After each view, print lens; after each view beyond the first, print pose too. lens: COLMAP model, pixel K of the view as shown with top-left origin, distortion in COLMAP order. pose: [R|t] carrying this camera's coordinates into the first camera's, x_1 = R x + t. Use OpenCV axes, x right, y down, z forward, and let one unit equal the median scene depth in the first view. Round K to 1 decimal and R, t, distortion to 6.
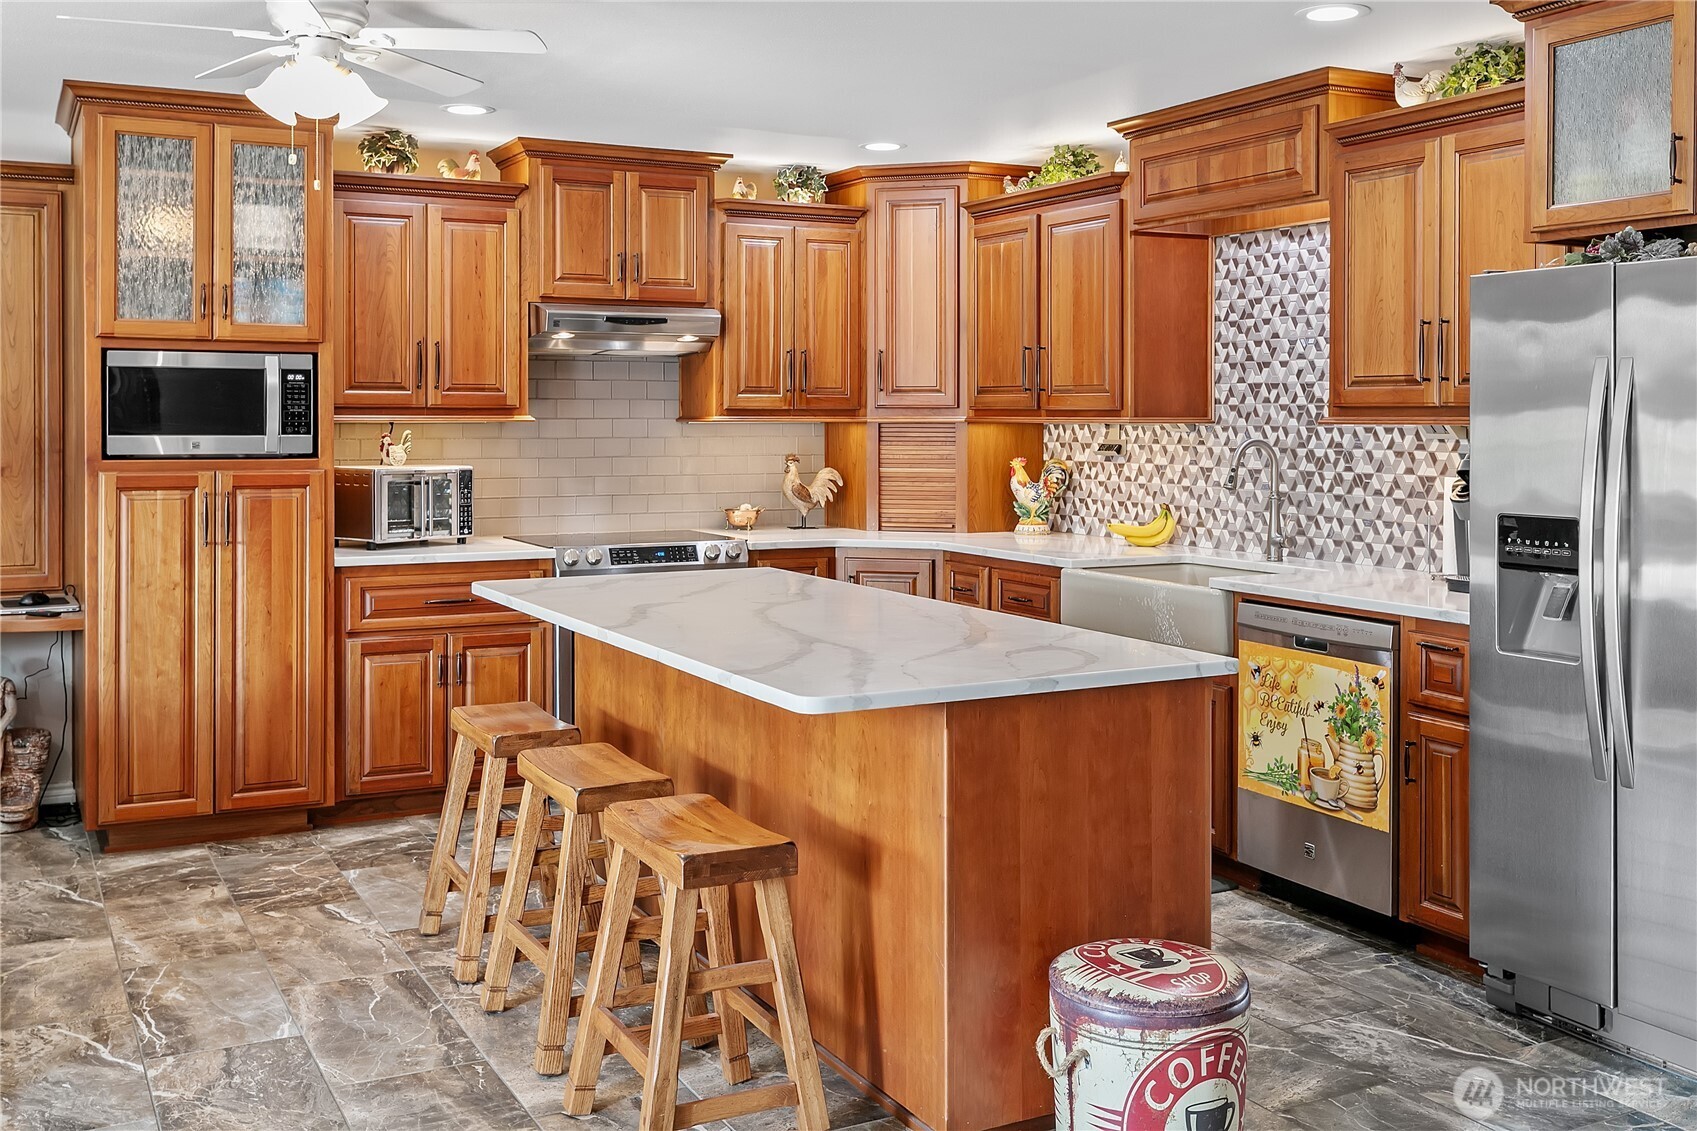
lens RADIAL K [[1593.5, 0, 806.1], [0, 1593.5, 417.6], [0, 0, 1]] dist [-0.005057, 0.000000]
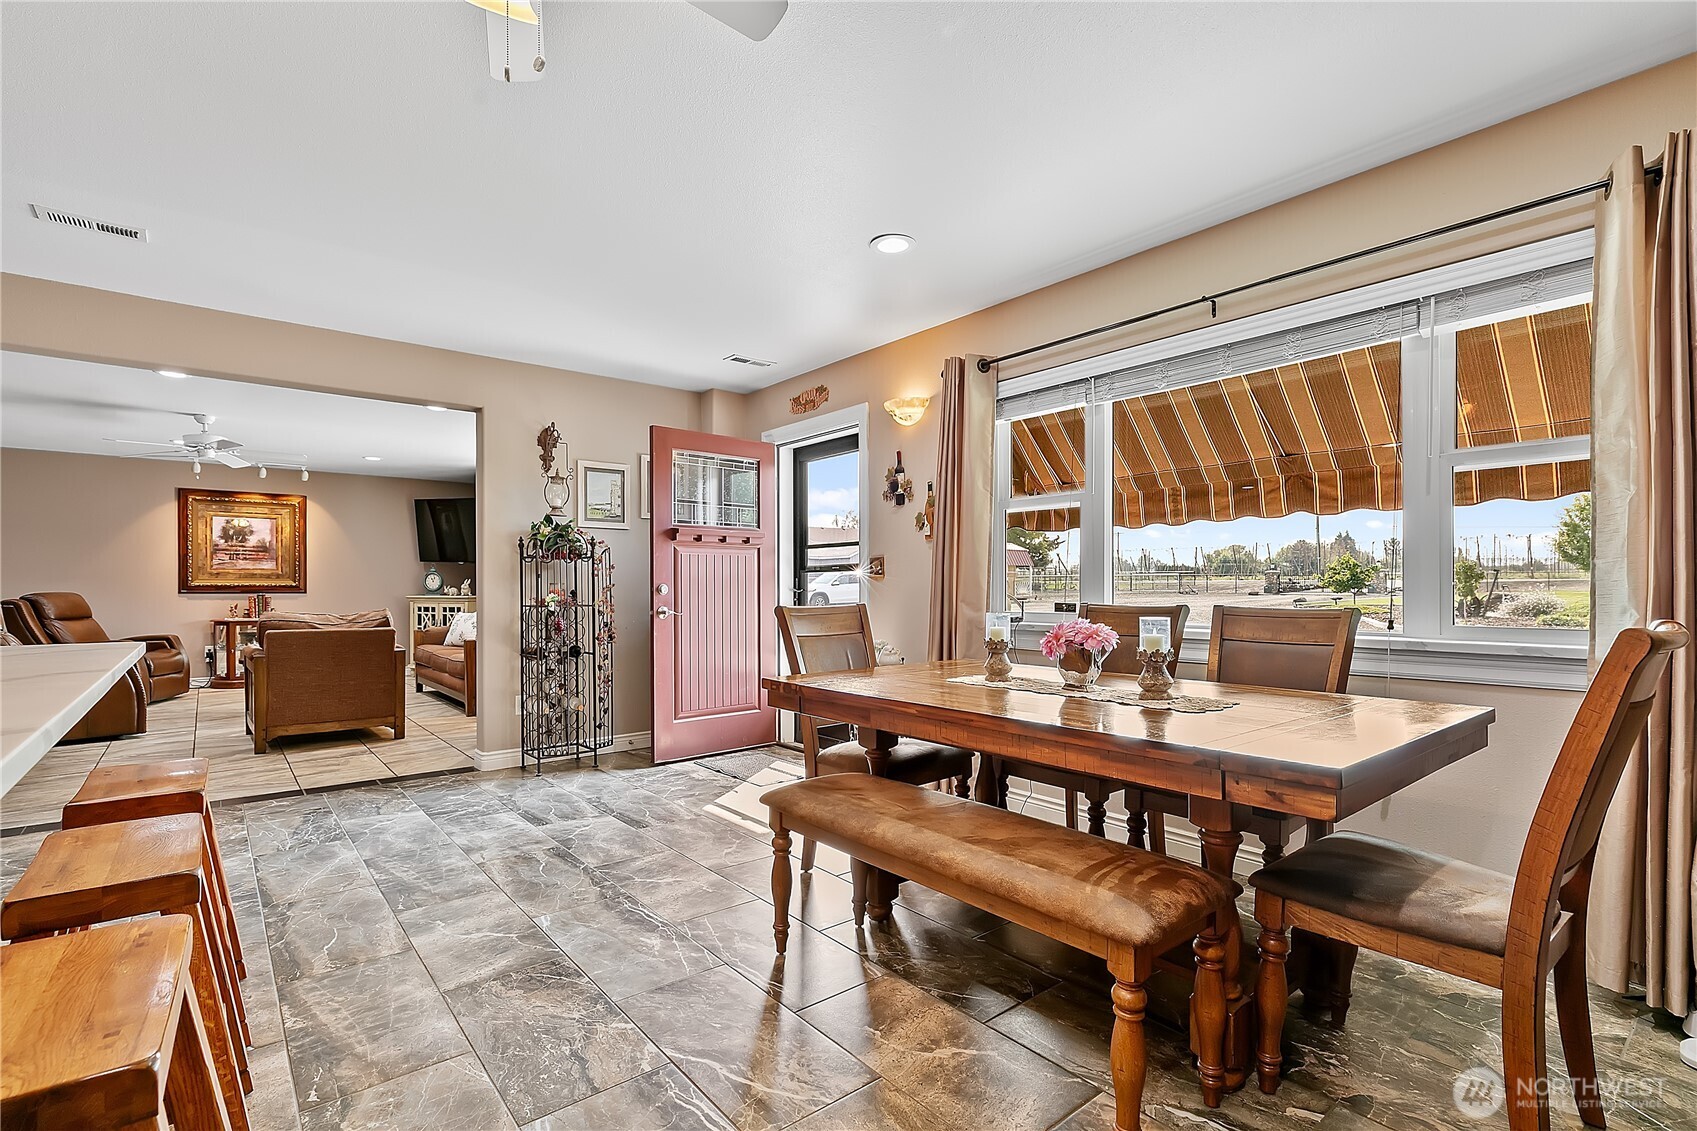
lens RADIAL K [[772.9, 0, 832.4], [0, 772.9, 583.9], [0, 0, 1]] dist [0.001674, -0.000266]
pose [[-0.978365, 0.000802, -0.206885, -0.267916], [0.002177, 0.999977, -0.006420, 0.062110], [0.206875, -0.006732, -0.978344, 0.978087]]
